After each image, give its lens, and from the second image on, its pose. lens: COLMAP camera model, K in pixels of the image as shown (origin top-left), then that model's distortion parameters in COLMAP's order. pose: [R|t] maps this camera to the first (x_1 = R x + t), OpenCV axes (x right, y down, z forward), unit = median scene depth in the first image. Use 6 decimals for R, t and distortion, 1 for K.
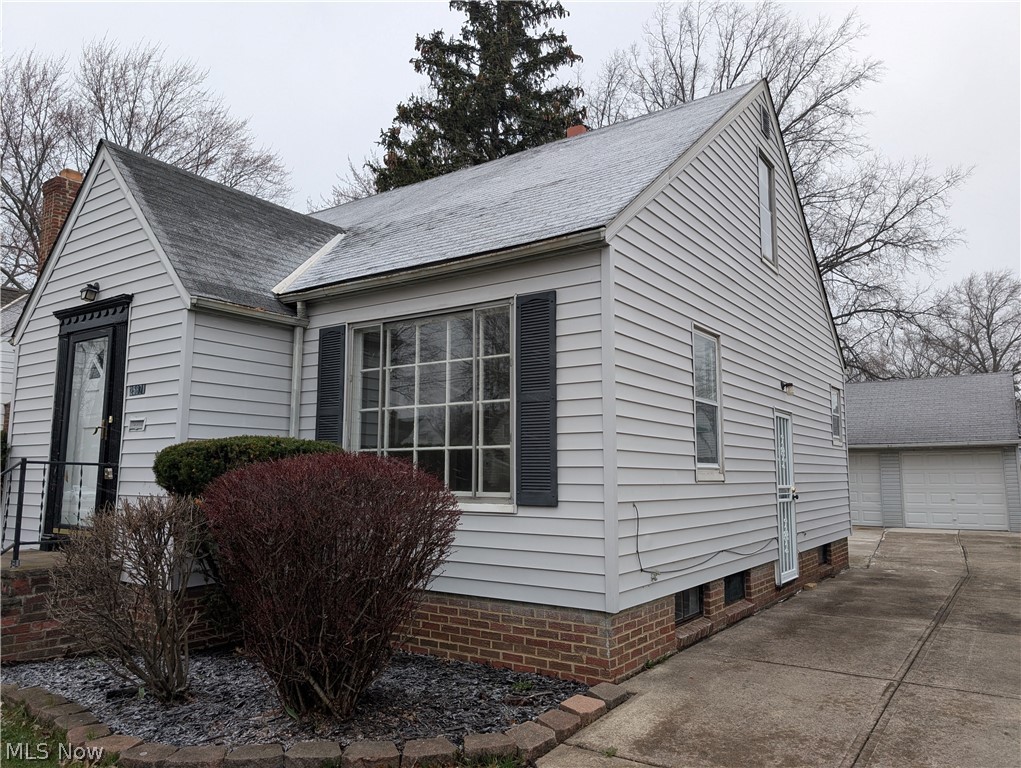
lens RADIAL K [[740.0, 0, 510.5], [0, 740.0, 384.0], [0, 0, 1]] dist [0.049763, -0.037866]
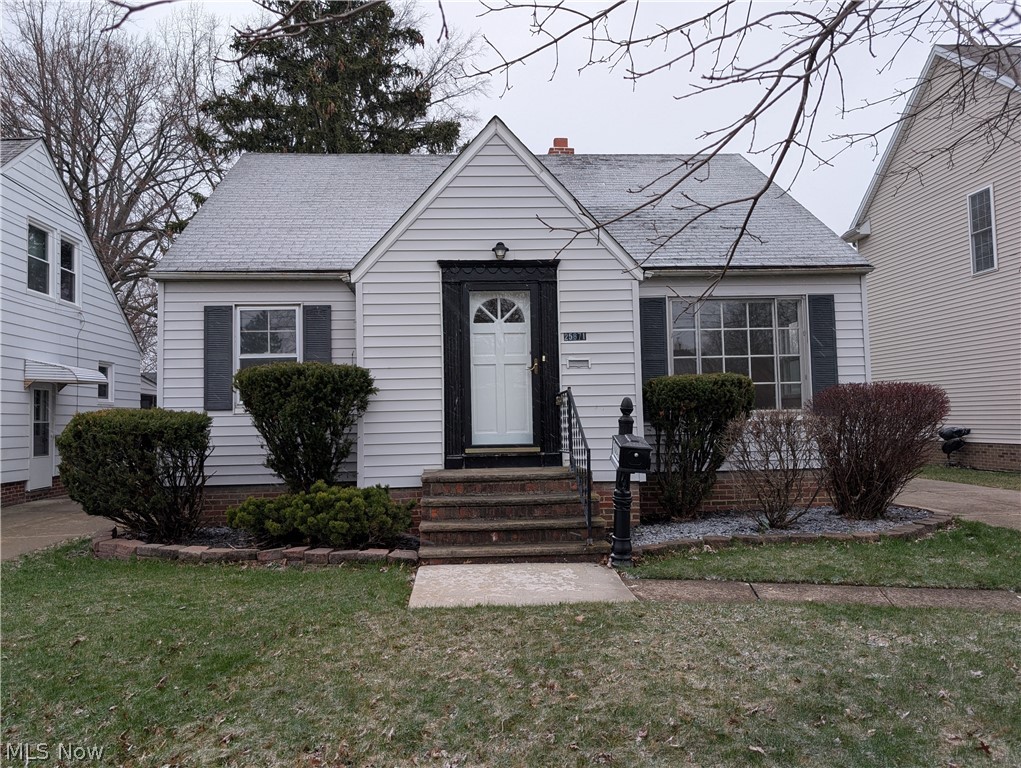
lens RADIAL K [[740.0, 0, 510.5], [0, 740.0, 384.0], [0, 0, 1]] dist [0.049763, -0.037866]
pose [[0.779538, 0.009823, 0.626277, -1.371835], [-0.049413, 0.997725, 0.045856, 0.036008], [-0.624402, -0.066693, 0.778251, 0.063841]]
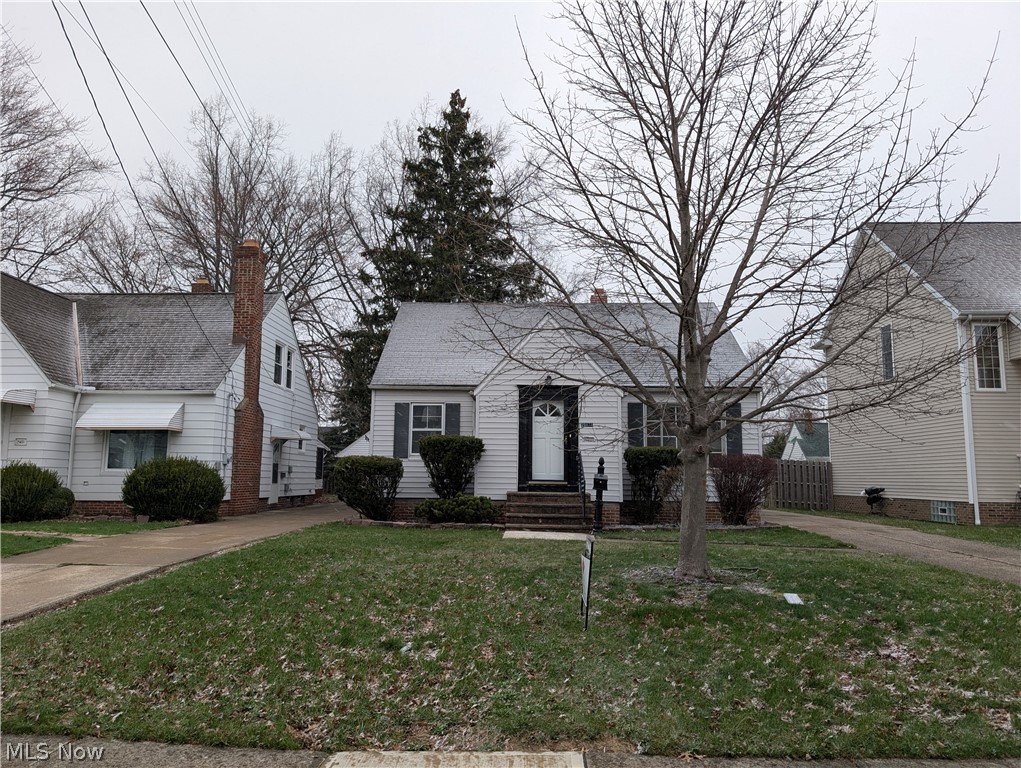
lens RADIAL K [[740.0, 0, 510.5], [0, 740.0, 384.0], [0, 0, 1]] dist [0.049763, -0.037866]
pose [[0.839836, 0.074671, 0.537680, -2.030292], [-0.071608, 0.997078, -0.026621, -0.043822], [-0.538097, -0.016145, 0.842729, -0.936111]]
